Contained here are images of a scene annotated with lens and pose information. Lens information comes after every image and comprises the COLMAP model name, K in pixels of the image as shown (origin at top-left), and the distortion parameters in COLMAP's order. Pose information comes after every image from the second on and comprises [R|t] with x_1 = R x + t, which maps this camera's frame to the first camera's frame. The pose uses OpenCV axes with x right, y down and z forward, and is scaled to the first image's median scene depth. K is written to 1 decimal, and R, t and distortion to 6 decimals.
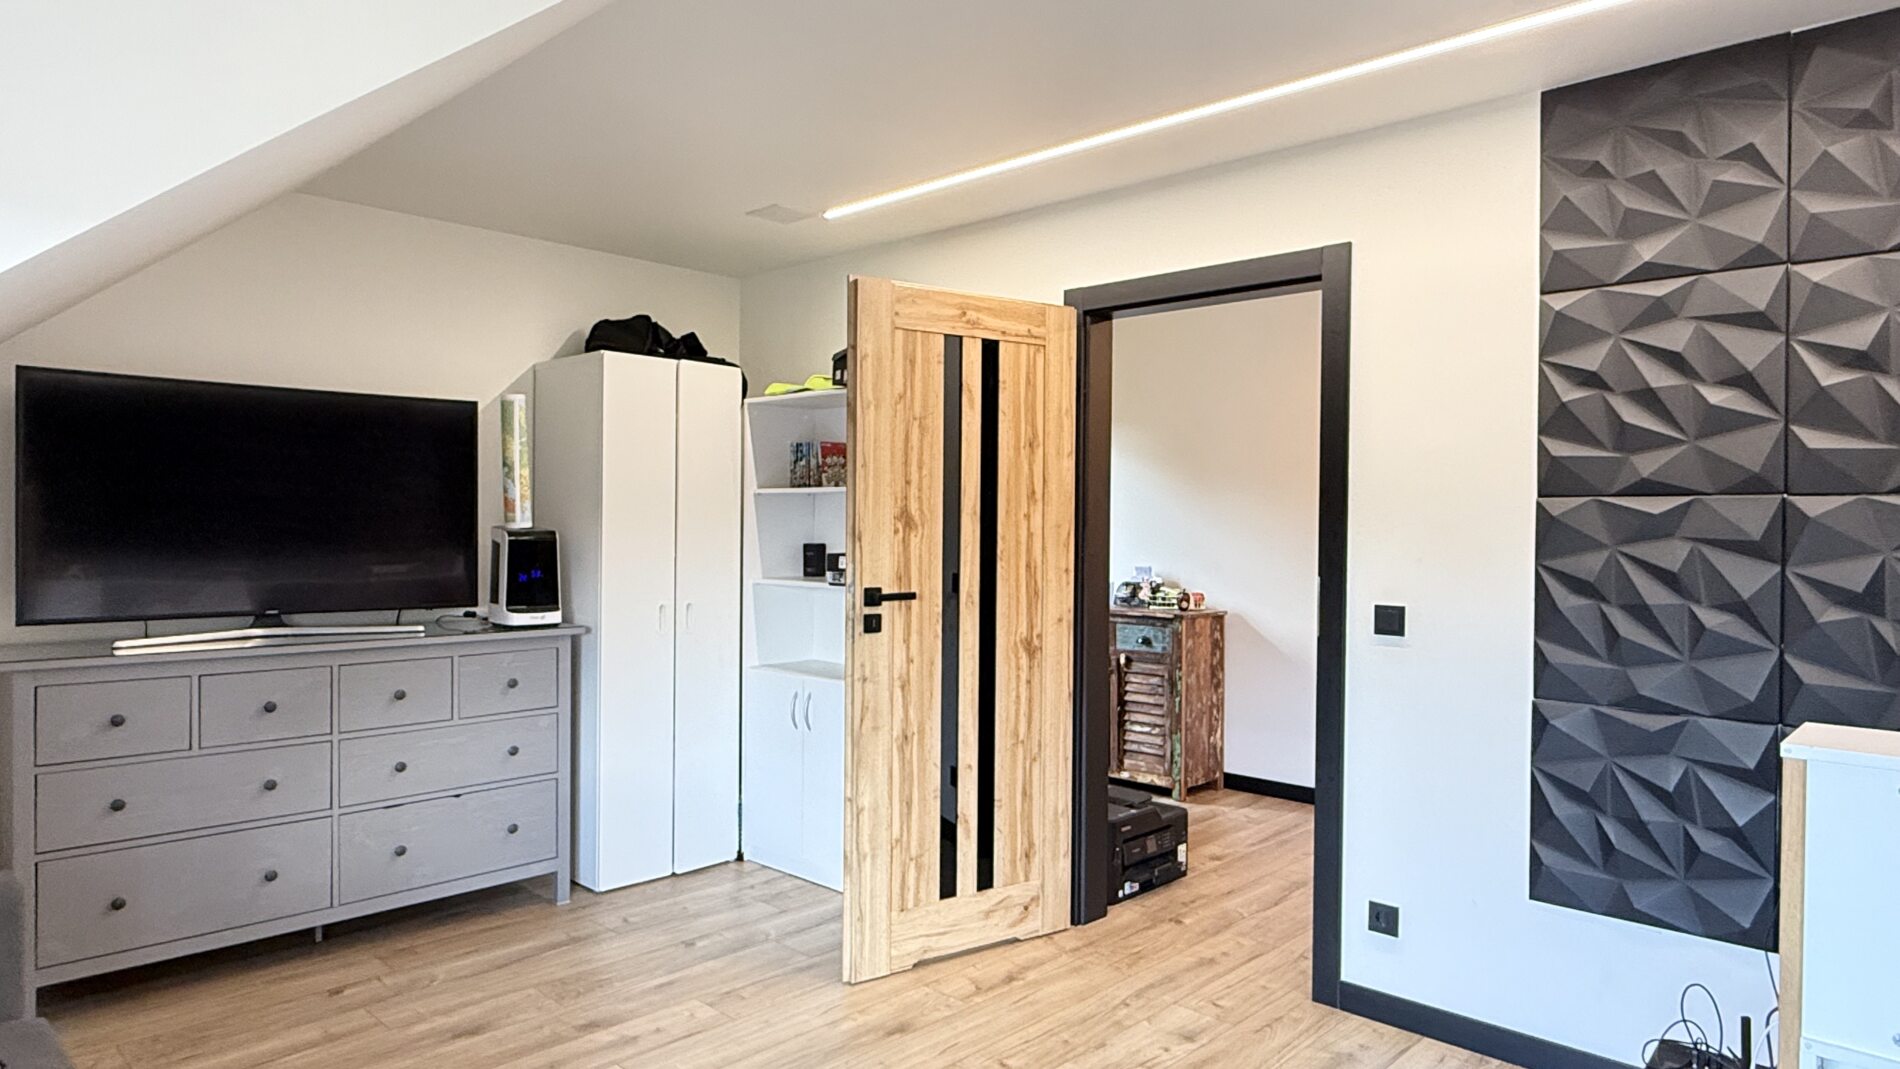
lens RADIAL K [[1129.0, 0, 950.0], [0, 1129.0, 534.5], [0, 0, 1]] dist [-0.001694, 0.000604]
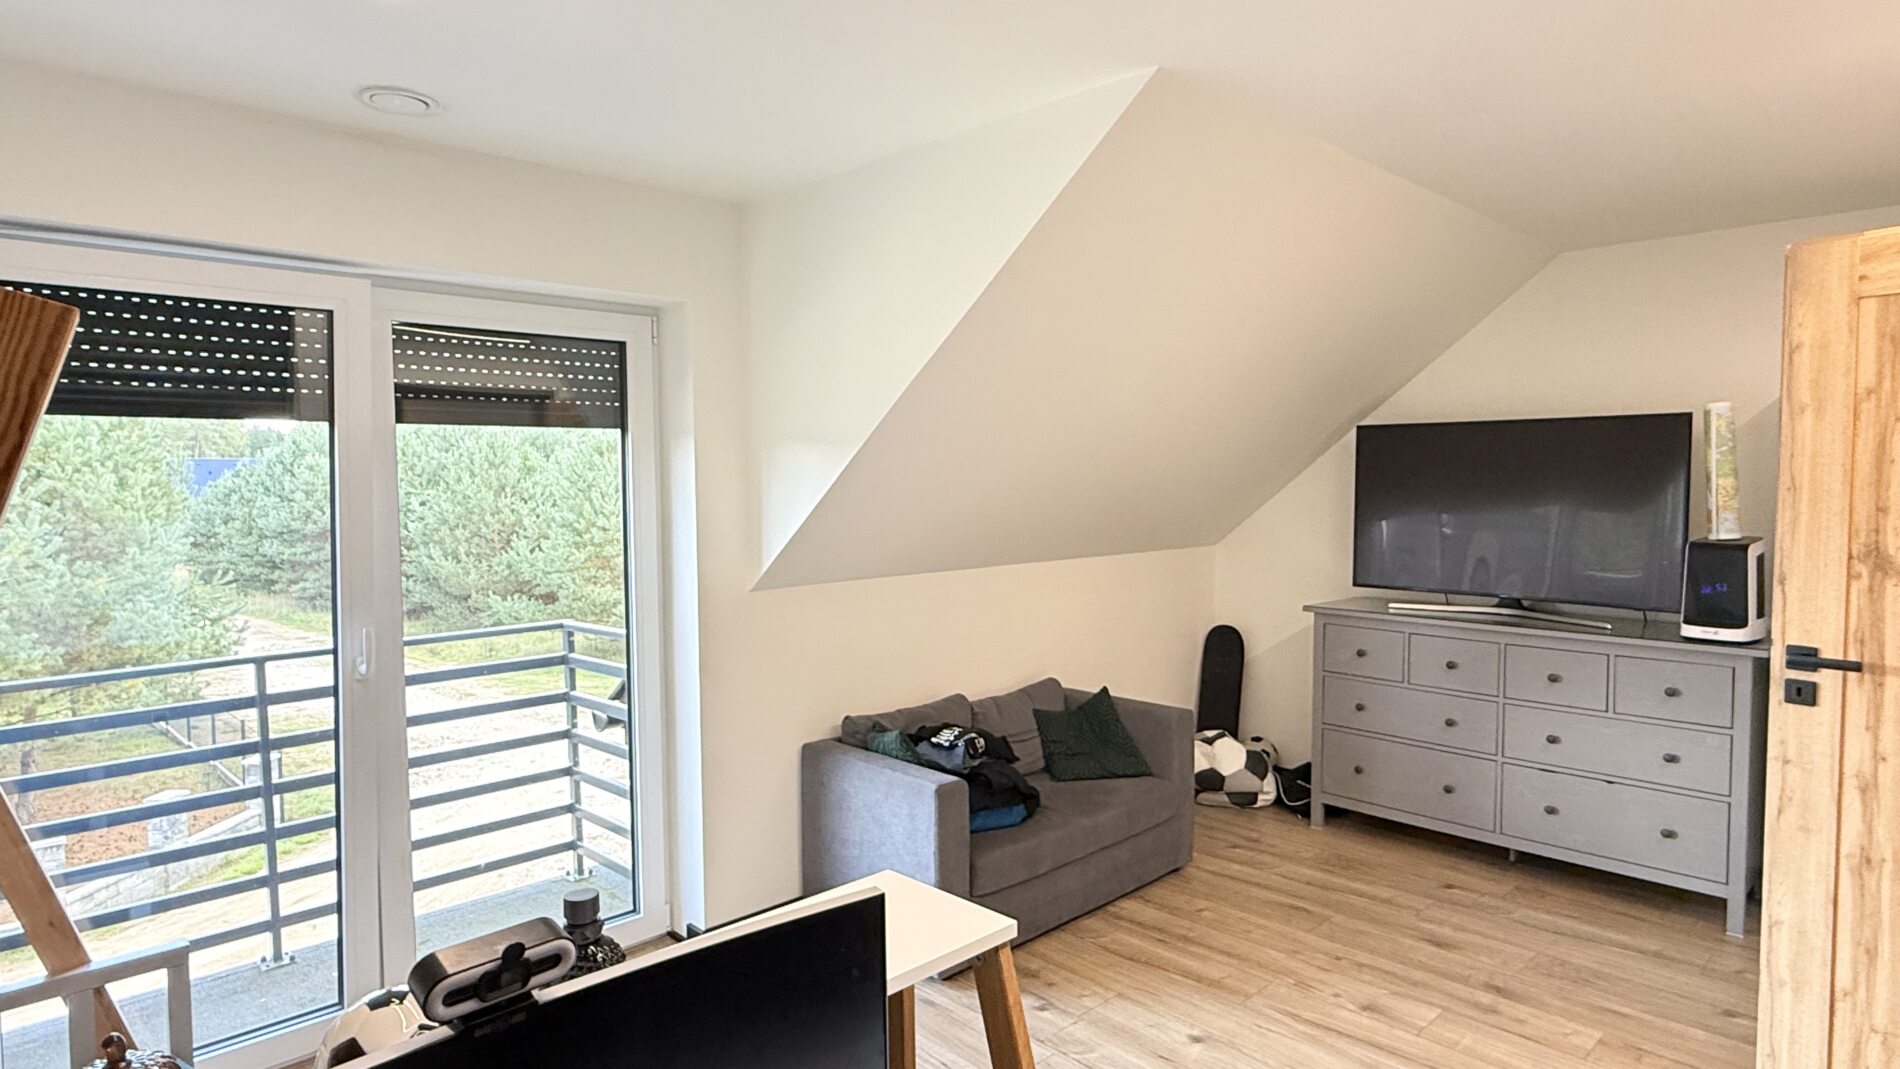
lens RADIAL K [[1062.6, 0, 950.0], [0, 1062.6, 534.5], [0, 0, 1]] dist [-0.003750, -0.001660]
pose [[-0.035486, 0.050032, -0.998117, 0.662403], [-0.006286, 0.998715, 0.050286, -0.061268], [0.999350, 0.008058, -0.035126, 0.438175]]
